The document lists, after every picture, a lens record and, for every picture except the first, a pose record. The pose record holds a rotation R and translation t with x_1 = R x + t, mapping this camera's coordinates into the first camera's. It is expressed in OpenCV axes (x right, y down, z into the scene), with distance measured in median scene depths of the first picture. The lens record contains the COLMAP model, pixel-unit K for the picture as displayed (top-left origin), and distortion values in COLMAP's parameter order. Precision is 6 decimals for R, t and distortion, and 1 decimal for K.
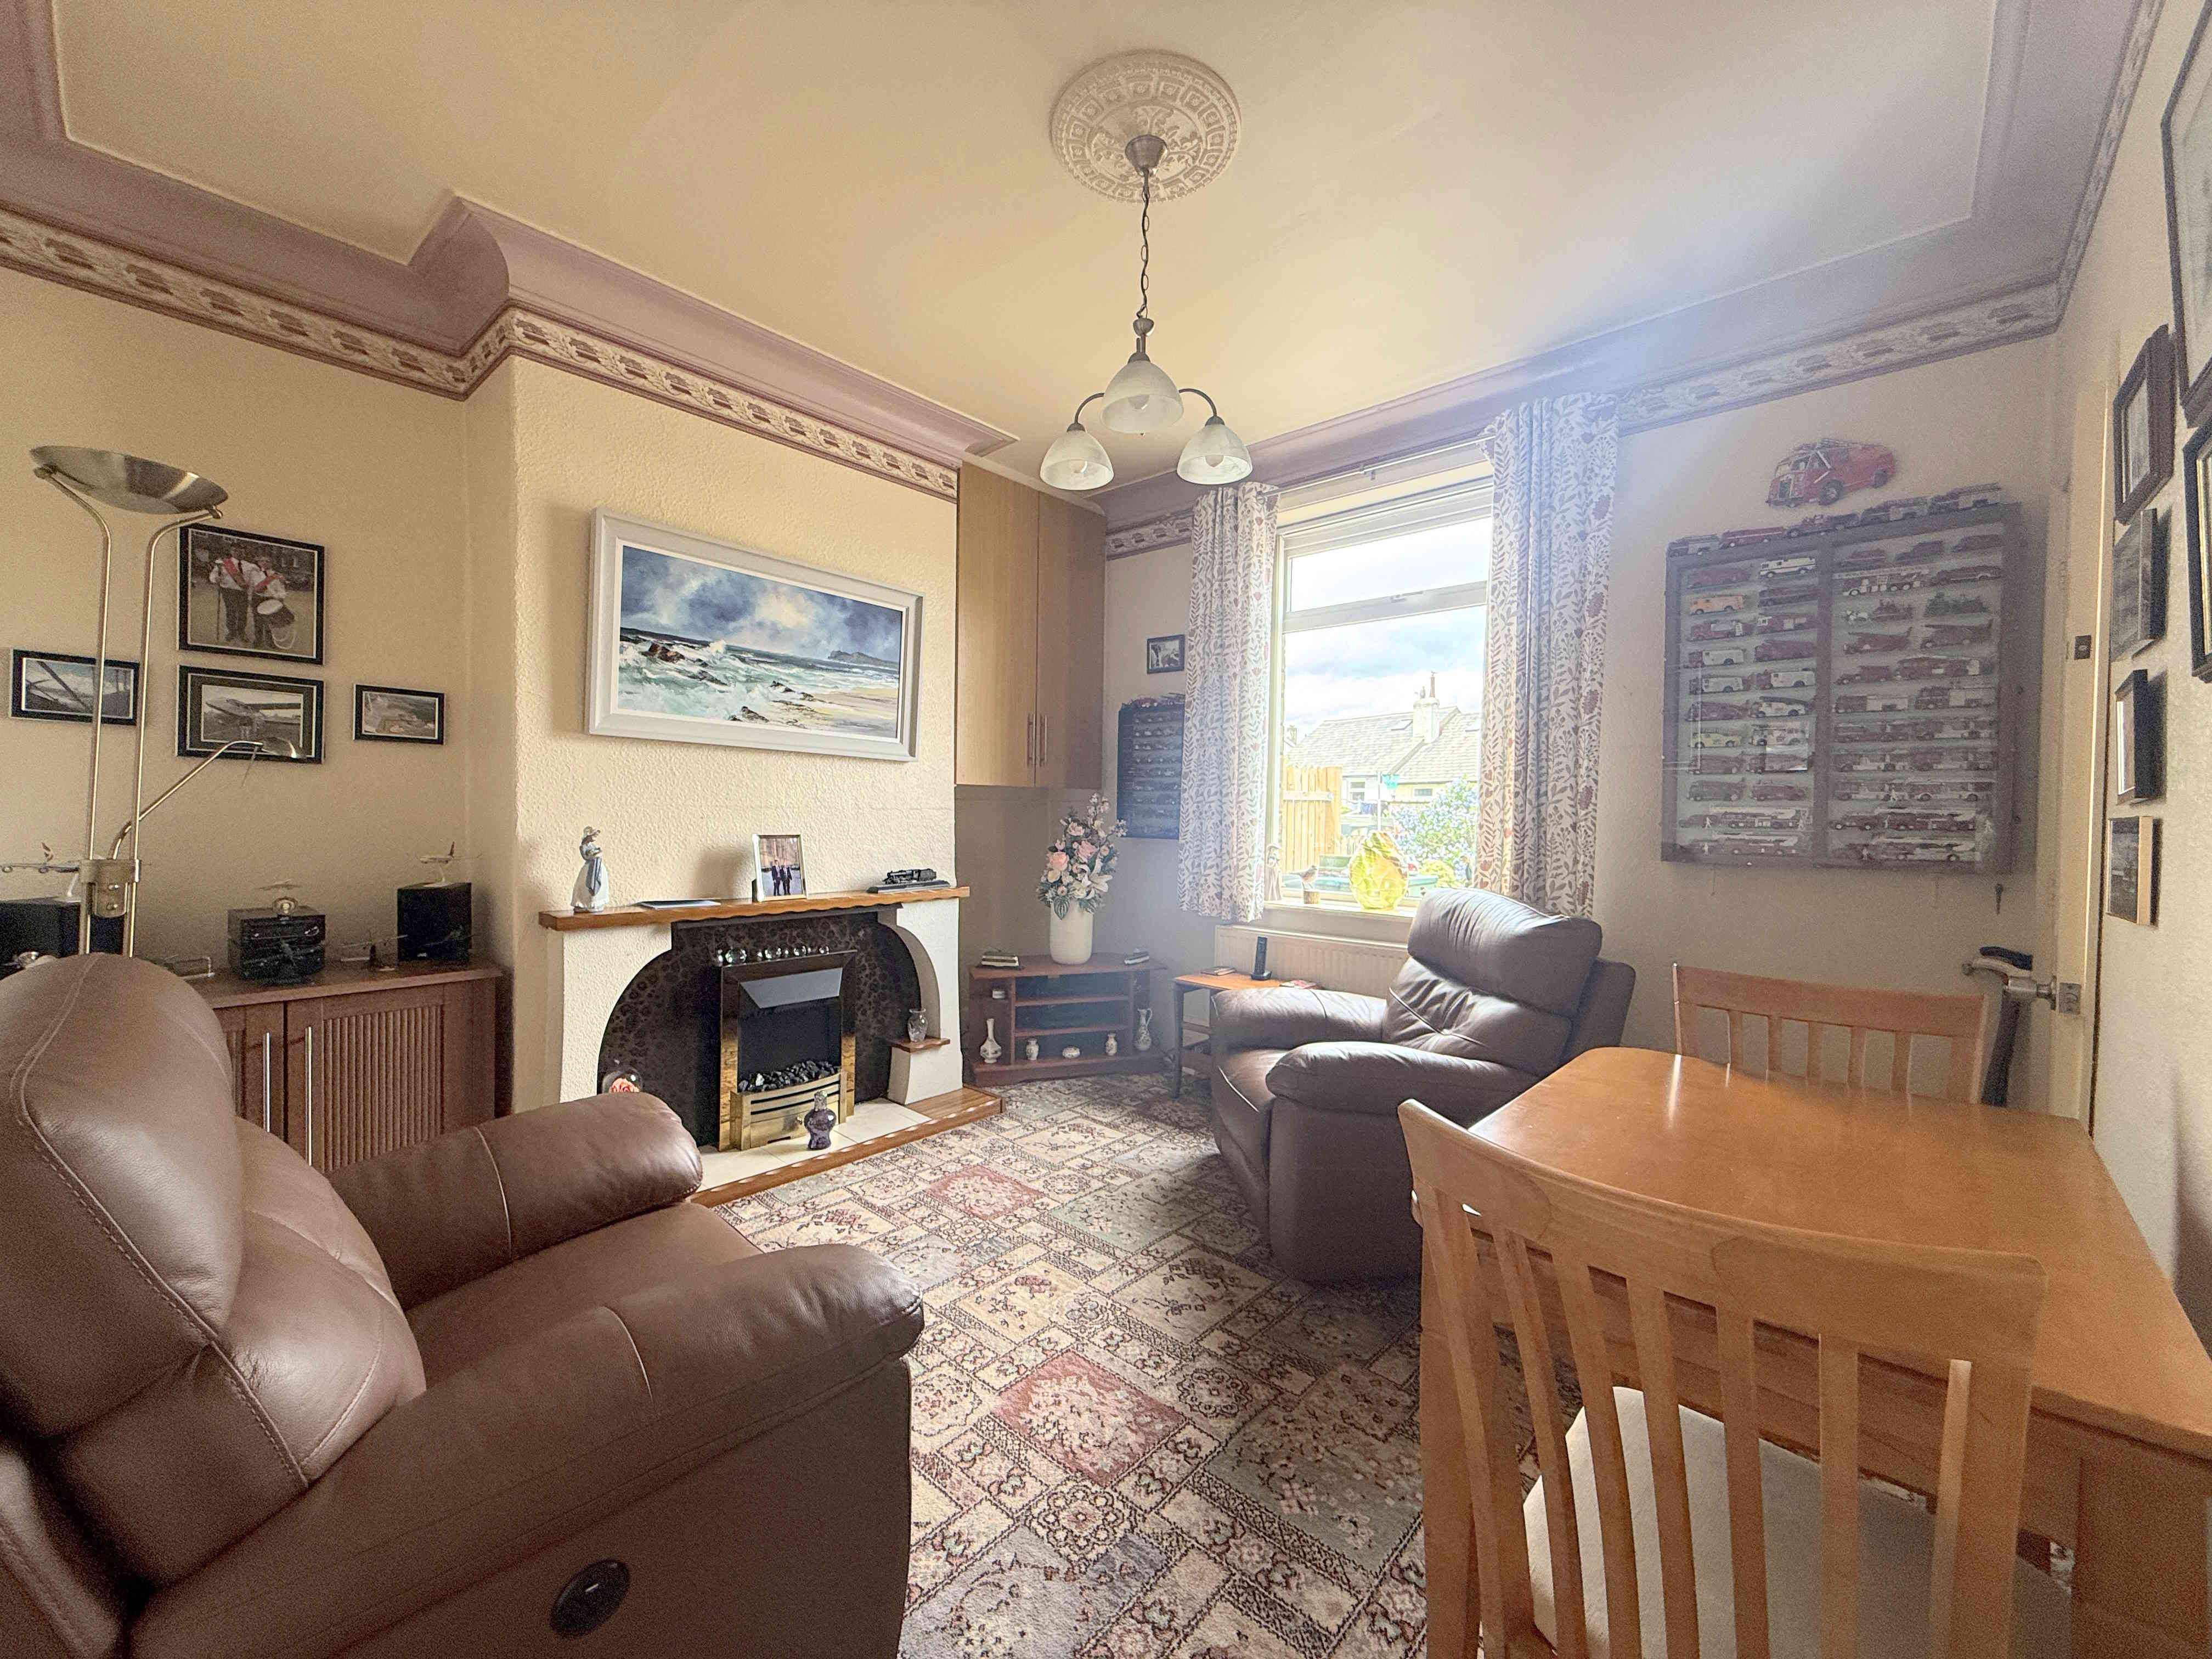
lens RADIAL K [[885.8, 0, 1098.9], [0, 885.8, 831.3], [0, 0, 1]] dist [0.000412, -0.000693]
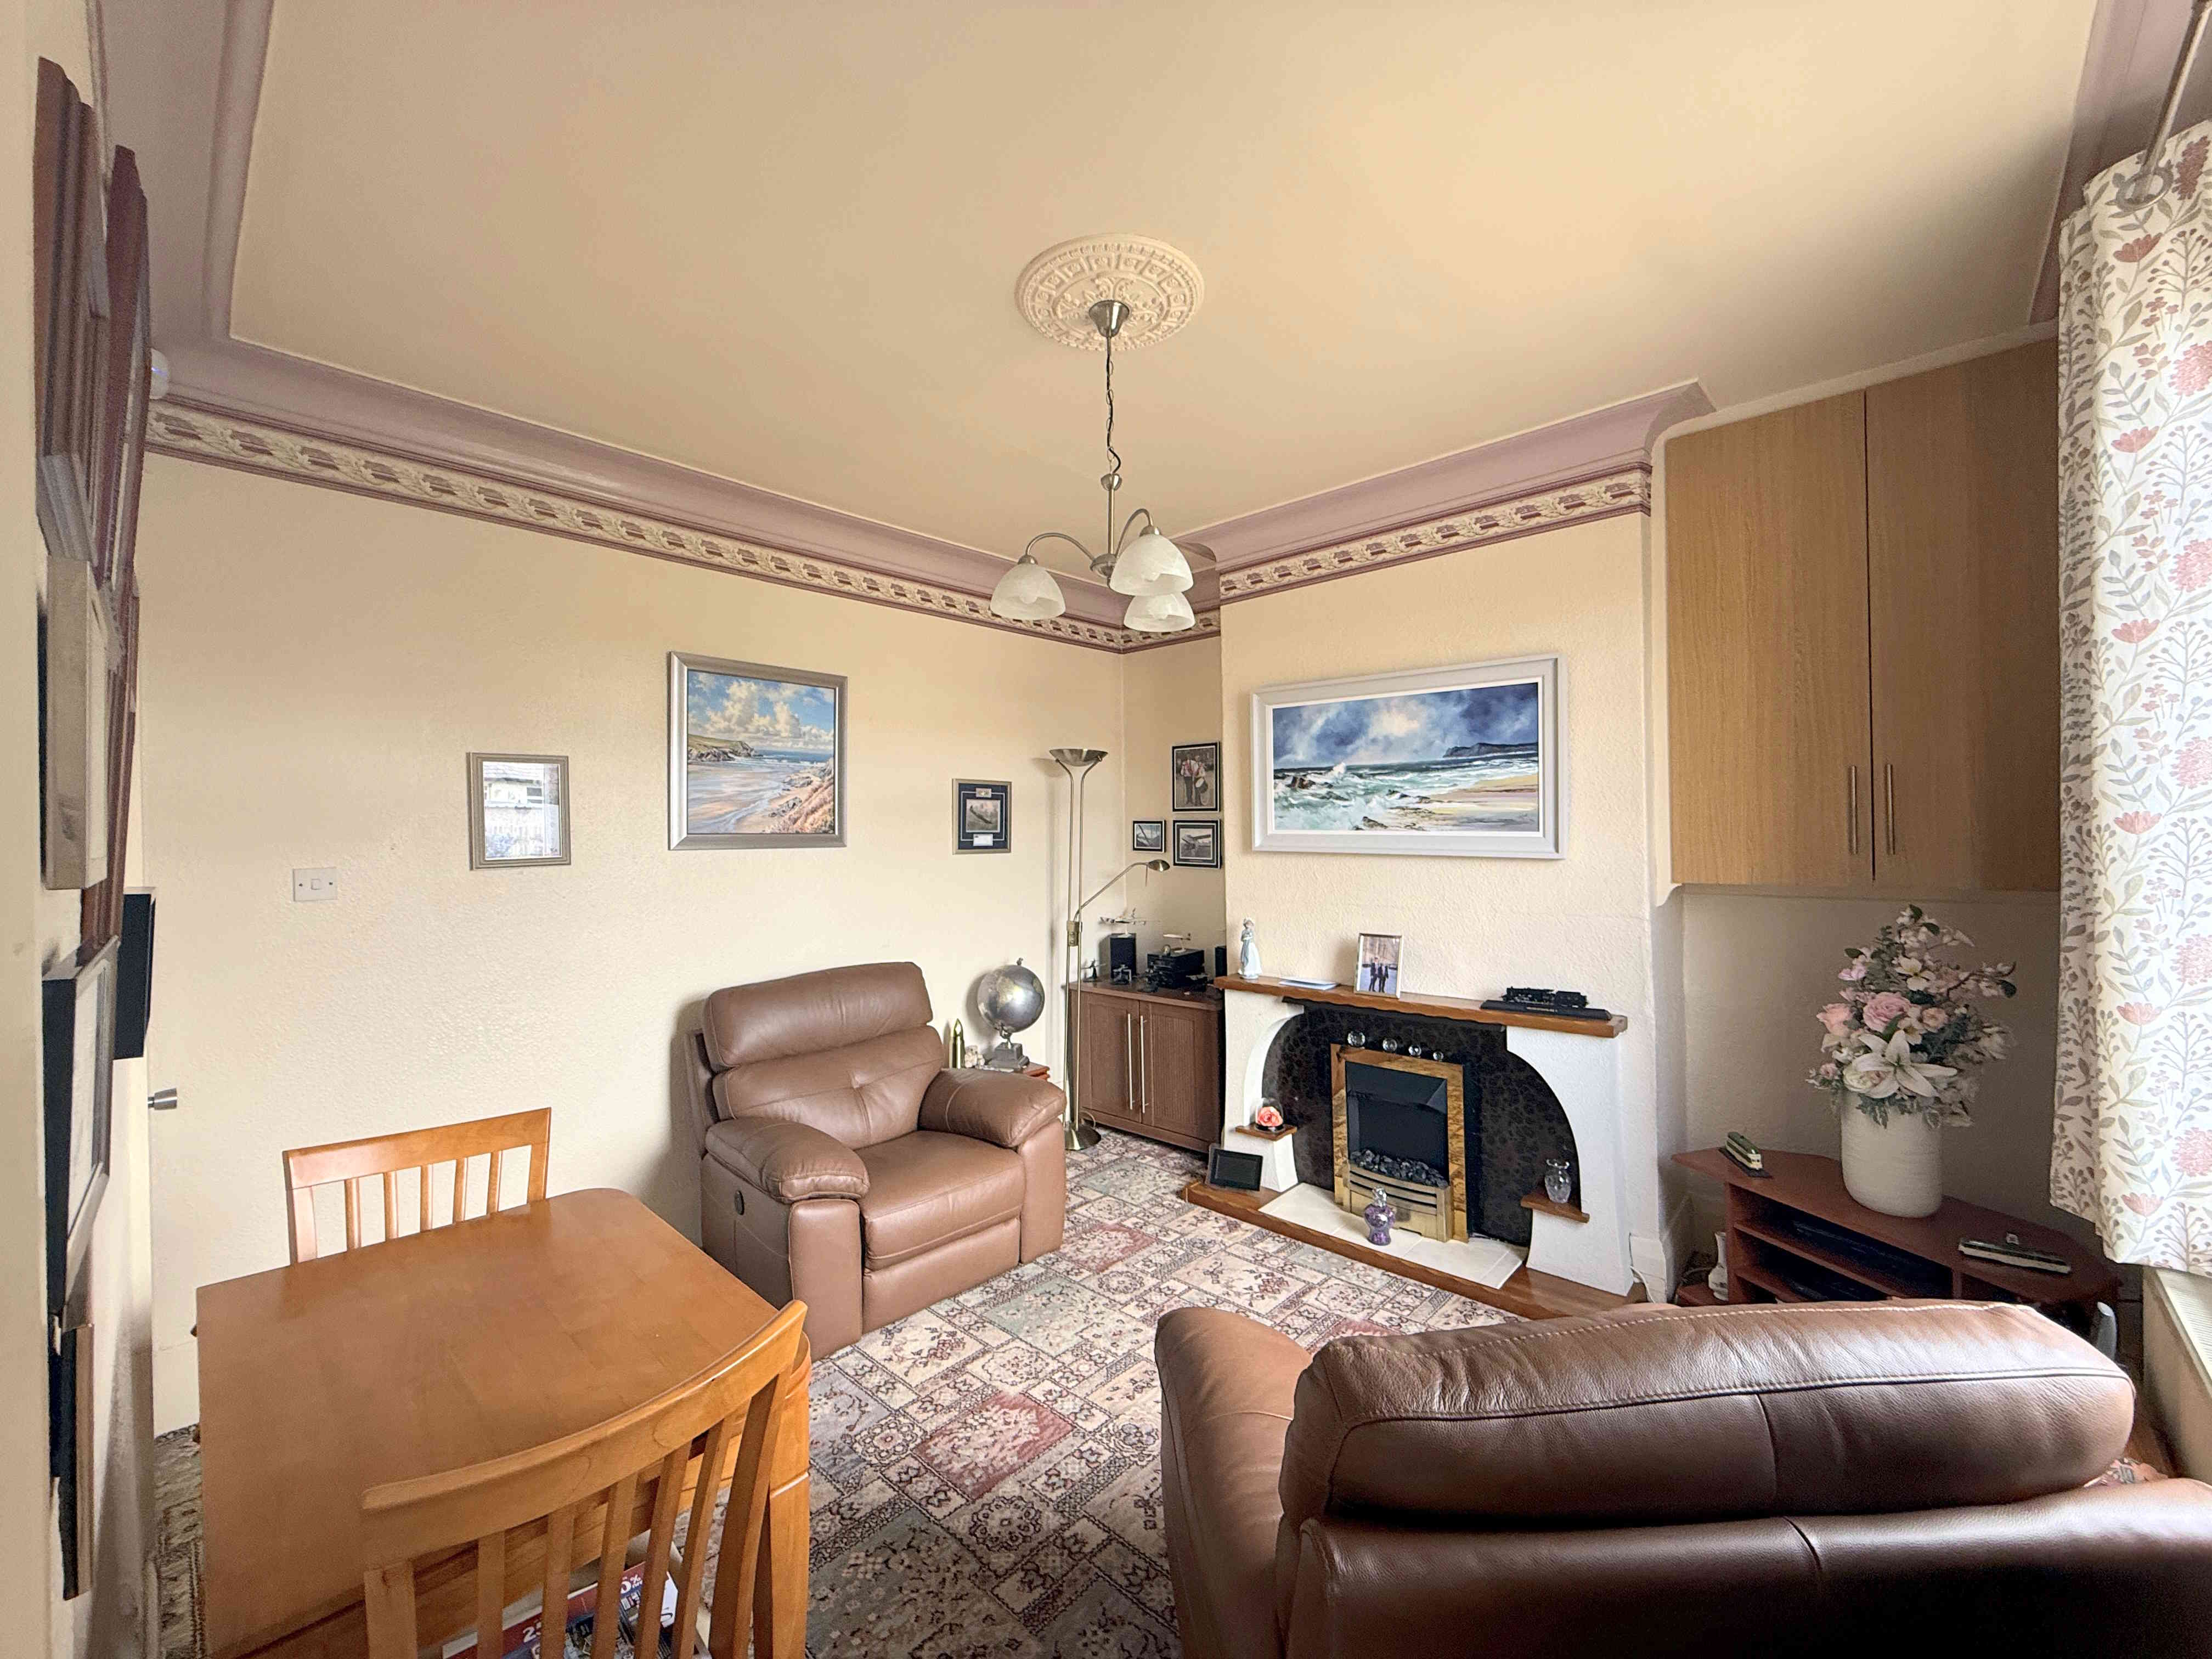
lens RADIAL K [[885.8, 0, 1098.9], [0, 885.8, 831.3], [0, 0, 1]] dist [0.000412, -0.000693]
pose [[-0.019183, -0.015196, -0.999700, 0.758051], [-0.007047, 0.999862, -0.015063, -0.107924], [0.999791, 0.006756, -0.019288, 0.717378]]
